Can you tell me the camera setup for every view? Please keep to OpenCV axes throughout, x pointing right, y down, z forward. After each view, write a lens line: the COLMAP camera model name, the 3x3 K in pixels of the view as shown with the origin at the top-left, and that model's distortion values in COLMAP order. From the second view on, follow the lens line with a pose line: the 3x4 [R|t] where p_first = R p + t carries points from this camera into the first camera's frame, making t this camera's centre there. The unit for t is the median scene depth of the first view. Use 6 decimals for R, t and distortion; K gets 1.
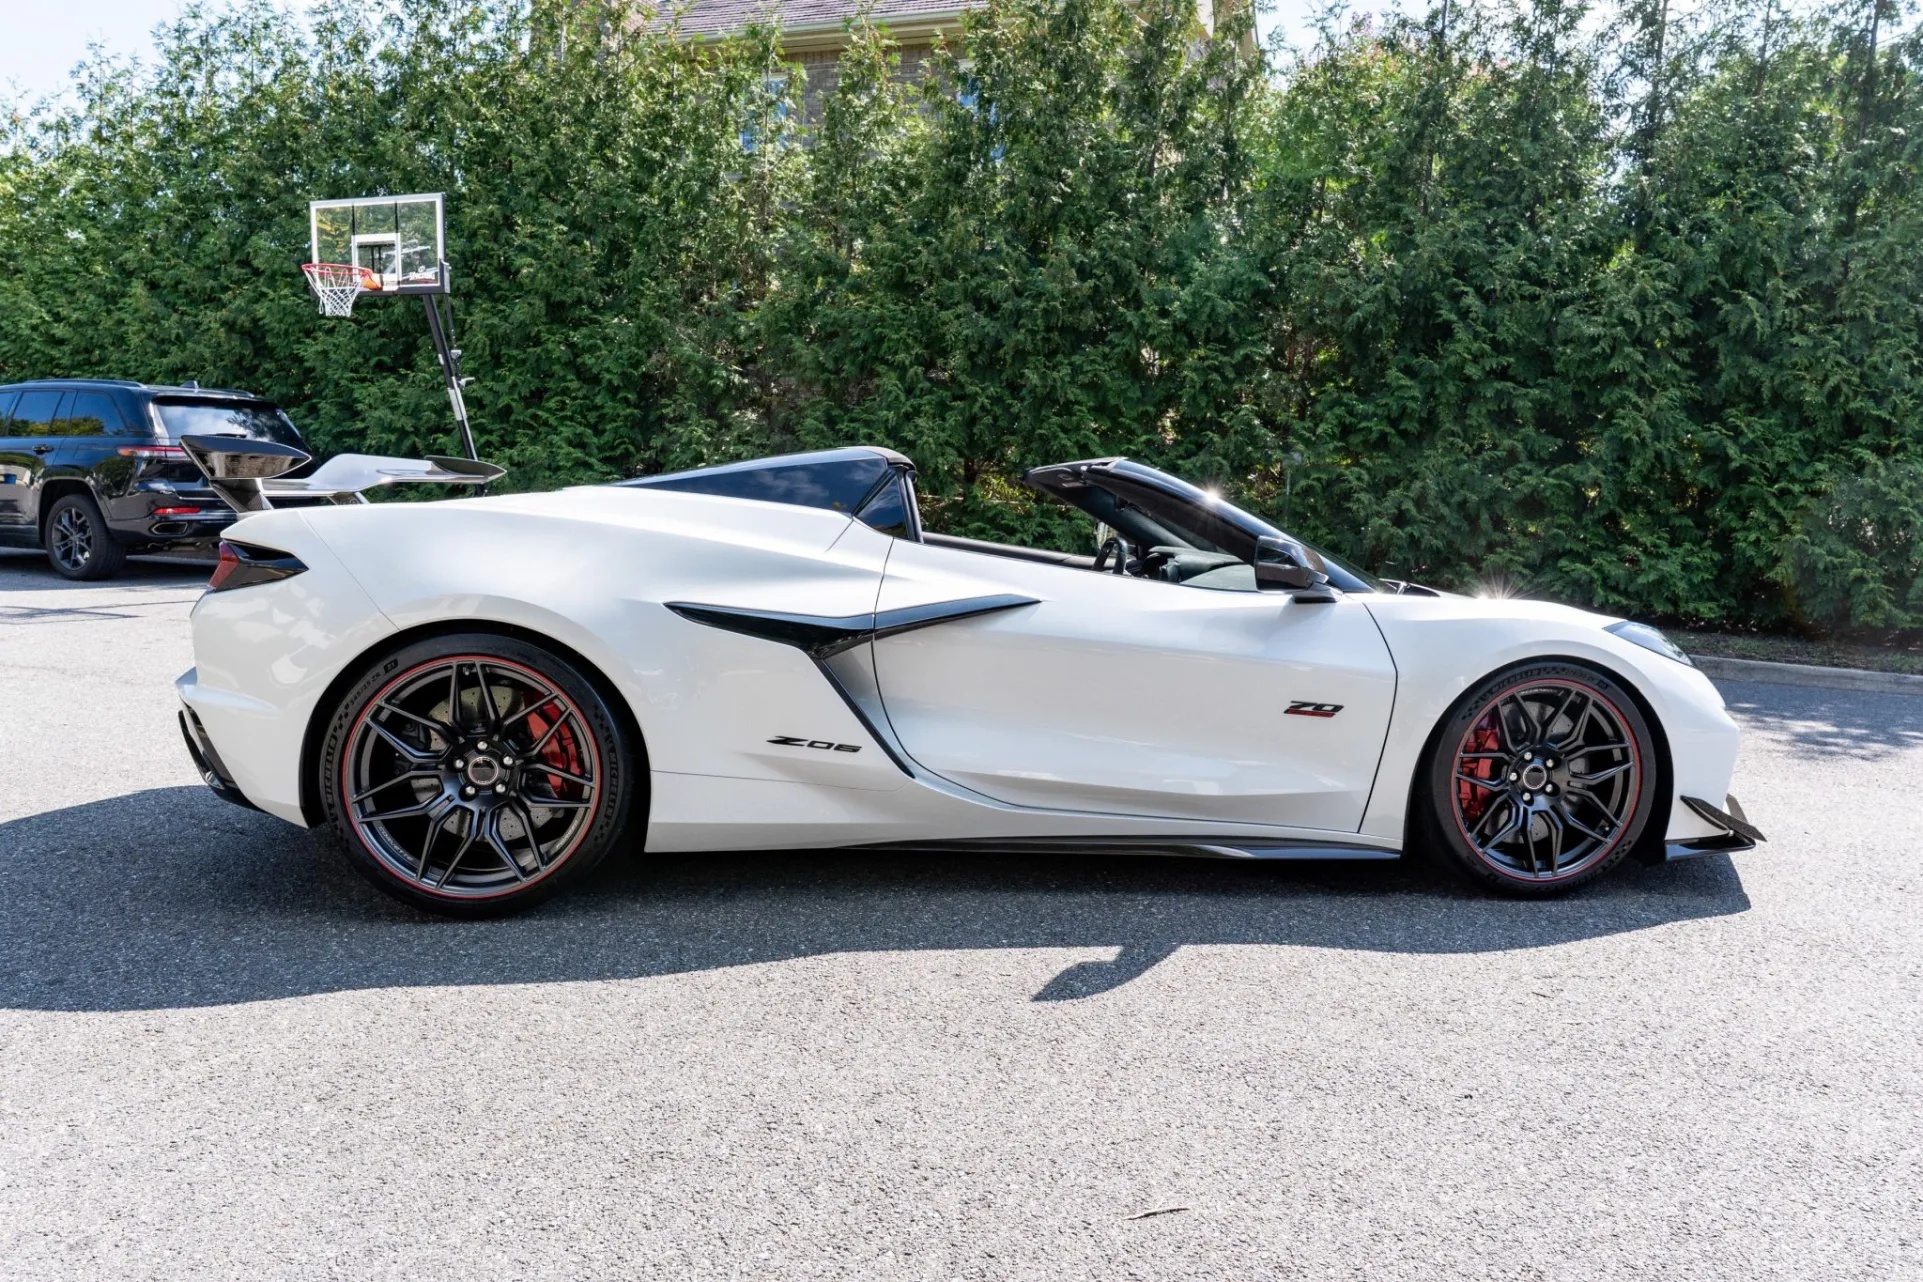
lens RADIAL K [[1263.1, 0, 987.6], [0, 1263.1, 583.8], [0, 0, 1]] dist [-0.001886, 0.003748]
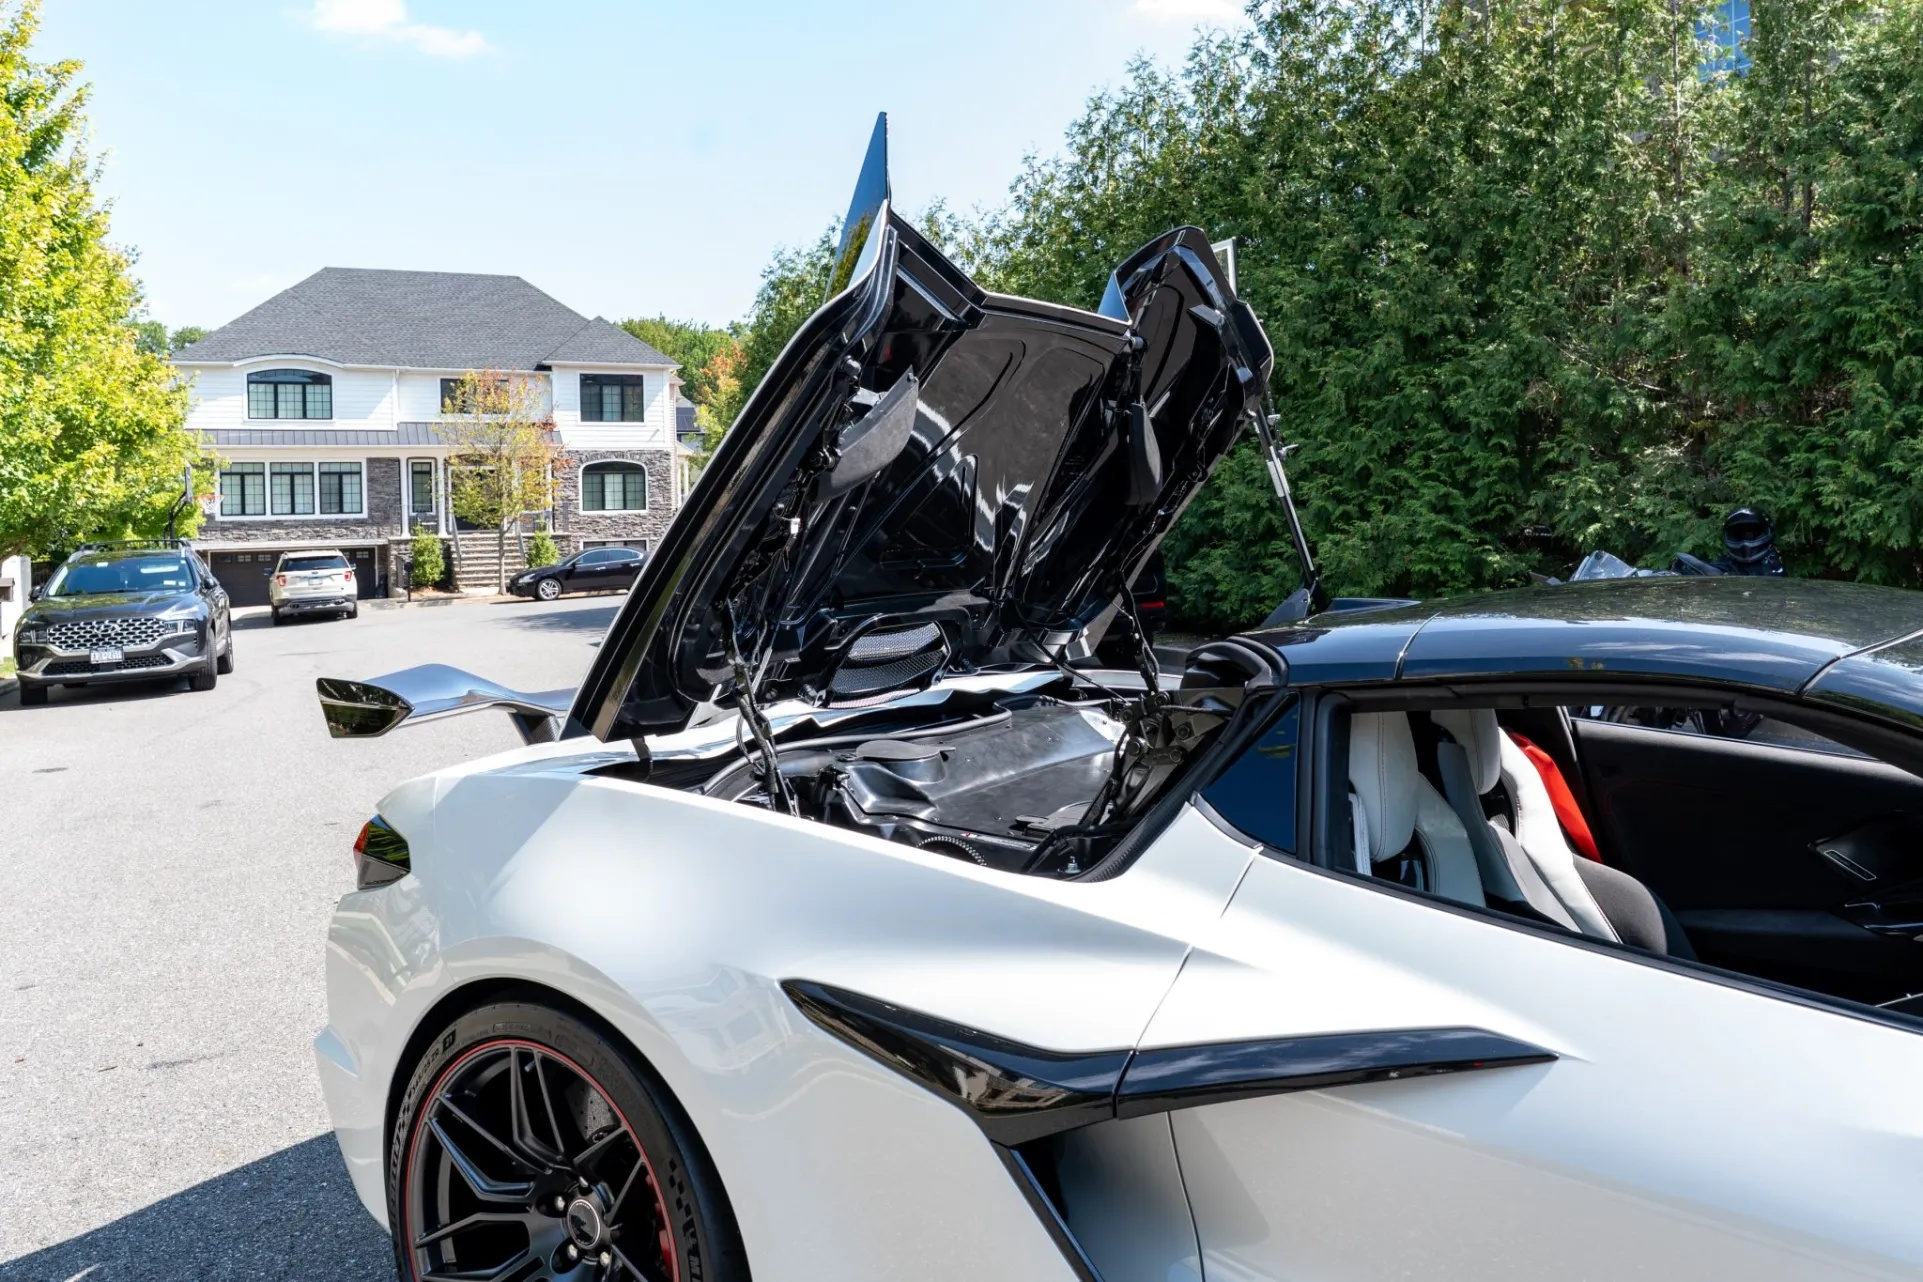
lens RADIAL K [[1437.2, 0, 1021.0], [0, 1437.2, 501.8], [0, 0, 1]] dist [-0.011438, -0.000157]
pose [[0.762680, -0.076115, -0.642282, 0.052064], [0.016021, 0.994970, -0.098887, -0.028765], [0.646578, 0.065129, 0.760063, 0.135838]]
